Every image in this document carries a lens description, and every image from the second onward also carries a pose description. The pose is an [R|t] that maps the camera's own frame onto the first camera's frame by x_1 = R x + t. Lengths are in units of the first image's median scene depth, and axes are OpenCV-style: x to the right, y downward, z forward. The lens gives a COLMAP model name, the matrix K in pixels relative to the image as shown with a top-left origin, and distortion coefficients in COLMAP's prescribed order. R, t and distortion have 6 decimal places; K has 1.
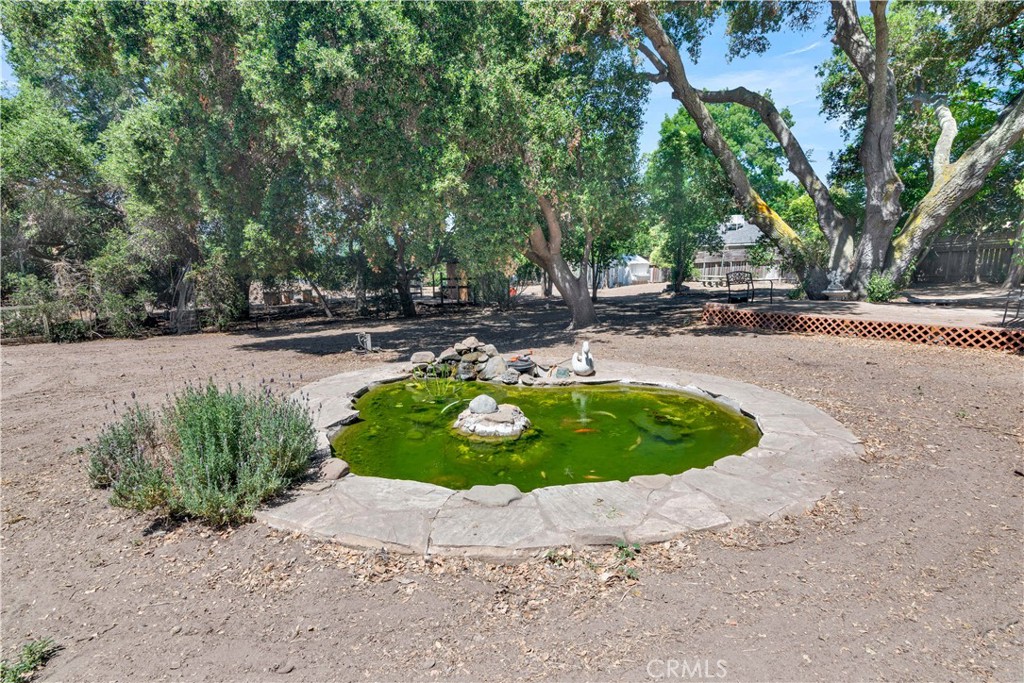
lens RADIAL K [[590.5, 0, 510.9], [0, 590.5, 347.5], [0, 0, 1]] dist [0.018629, -0.003523]
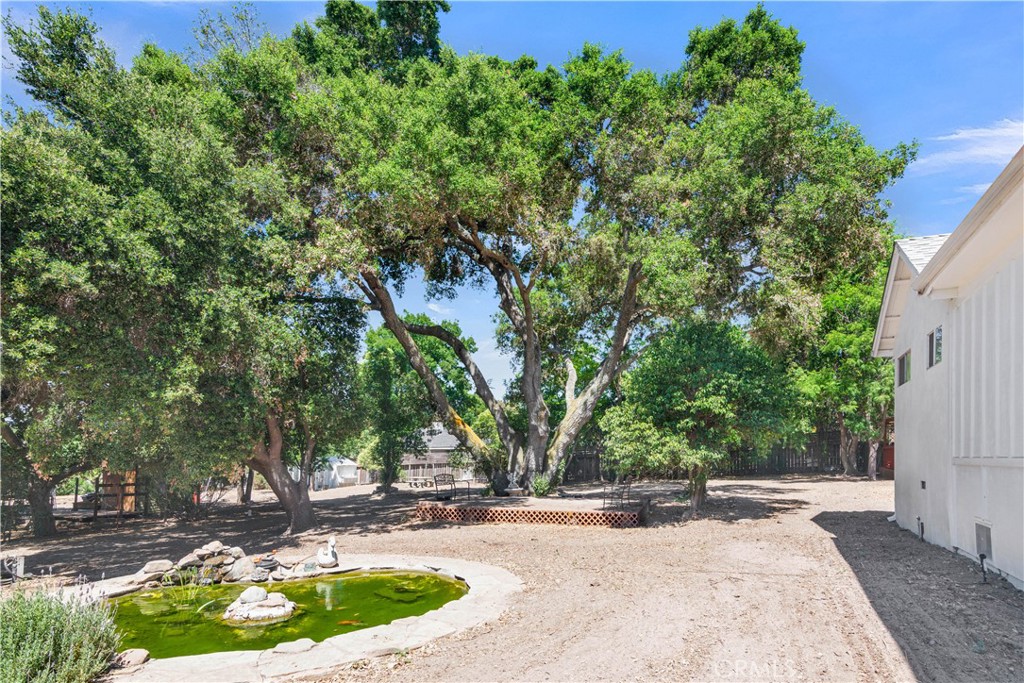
lens RADIAL K [[590.5, 0, 510.9], [0, 590.5, 347.5], [0, 0, 1]] dist [0.018629, -0.003523]
pose [[0.884545, 0.086529, 0.458359, -0.072329], [0.069373, 0.947312, -0.312709, 0.014165], [-0.461268, 0.308403, 0.831937, -0.155653]]
